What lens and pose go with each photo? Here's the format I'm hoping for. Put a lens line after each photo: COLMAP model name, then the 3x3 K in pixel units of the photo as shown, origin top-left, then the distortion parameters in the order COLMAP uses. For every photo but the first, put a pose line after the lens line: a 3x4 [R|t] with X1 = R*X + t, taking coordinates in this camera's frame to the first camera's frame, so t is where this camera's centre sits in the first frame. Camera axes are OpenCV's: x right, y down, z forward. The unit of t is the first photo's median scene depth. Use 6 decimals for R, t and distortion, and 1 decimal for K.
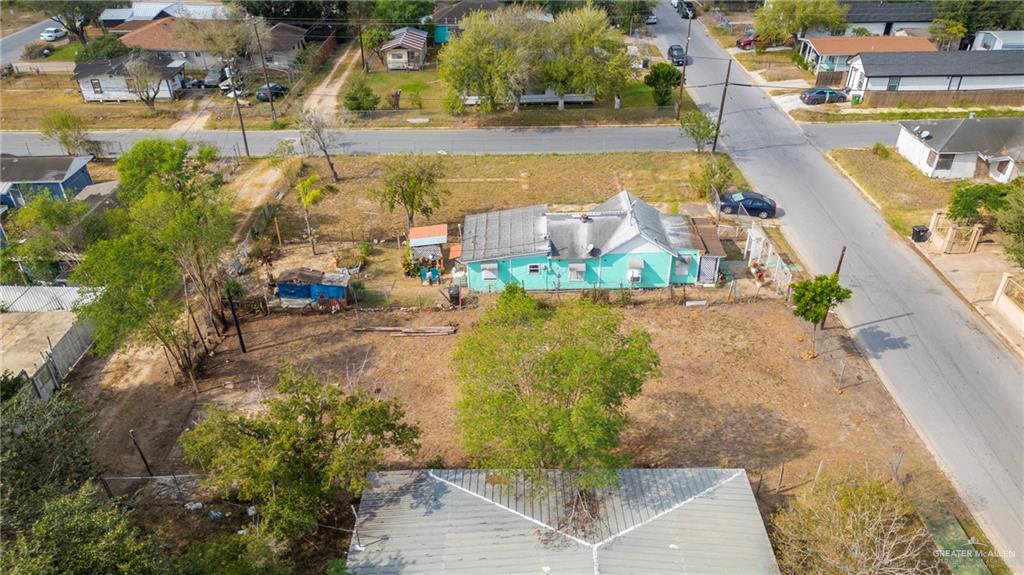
lens RADIAL K [[722.1, 0, 512.0], [0, 722.1, 287.5], [0, 0, 1]] dist [0.081557, -0.104516]
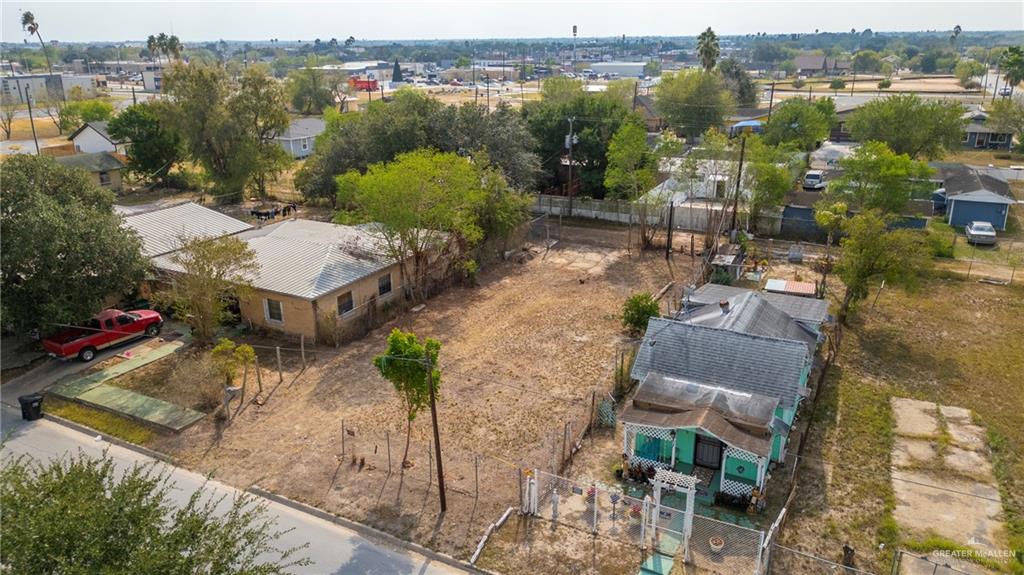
lens RADIAL K [[722.1, 0, 512.0], [0, 722.1, 287.5], [0, 0, 1]] dist [0.081557, -0.104516]
pose [[-0.465018, 0.303036, -0.831821, 0.847680], [-0.460630, 0.719571, 0.519652, -0.414897], [0.756028, 0.624810, -0.195026, 1.055409]]
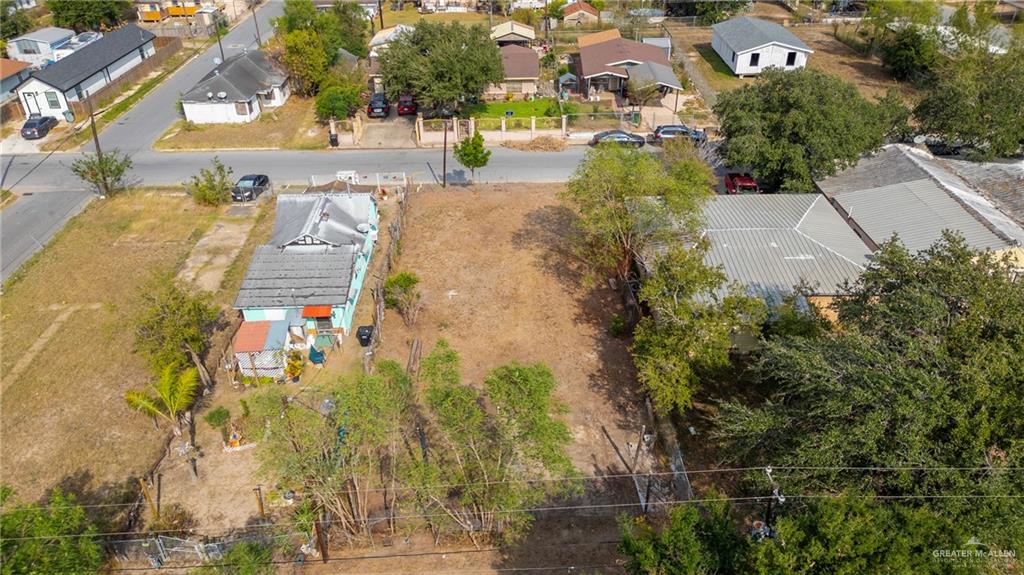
lens RADIAL K [[722.1, 0, 512.0], [0, 722.1, 287.5], [0, 0, 1]] dist [0.081557, -0.104516]
pose [[-0.008764, -0.522524, 0.852580, -0.895105], [0.548310, 0.710495, 0.441081, -0.360033], [-0.836229, 0.471344, 0.280279, 0.590059]]
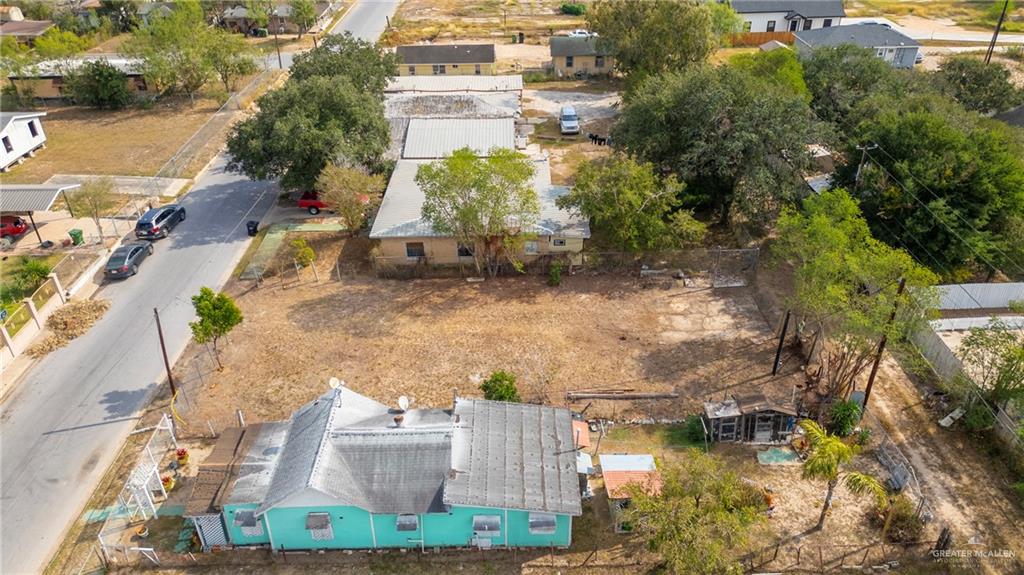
lens RADIAL K [[722.1, 0, 512.0], [0, 722.1, 287.5], [0, 0, 1]] dist [0.081557, -0.104516]
pose [[-0.999561, 0.026508, 0.013236, -0.024212], [0.023395, 0.432040, 0.901551, -0.853152], [0.018180, 0.901465, -0.432471, 1.294358]]
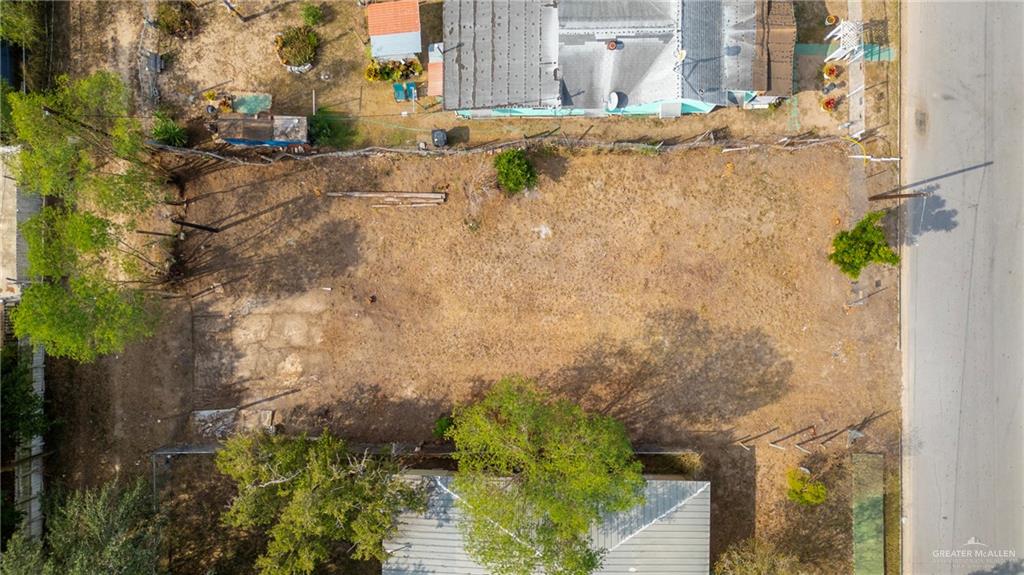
lens RADIAL K [[722.1, 0, 512.0], [0, 722.1, 287.5], [0, 0, 1]] dist [0.081557, -0.104516]
pose [[0.999928, 0.005560, -0.010651, 0.011525], [0.005908, 0.544363, 0.838829, -0.620912], [0.010462, -0.838831, 0.544291, 0.441208]]
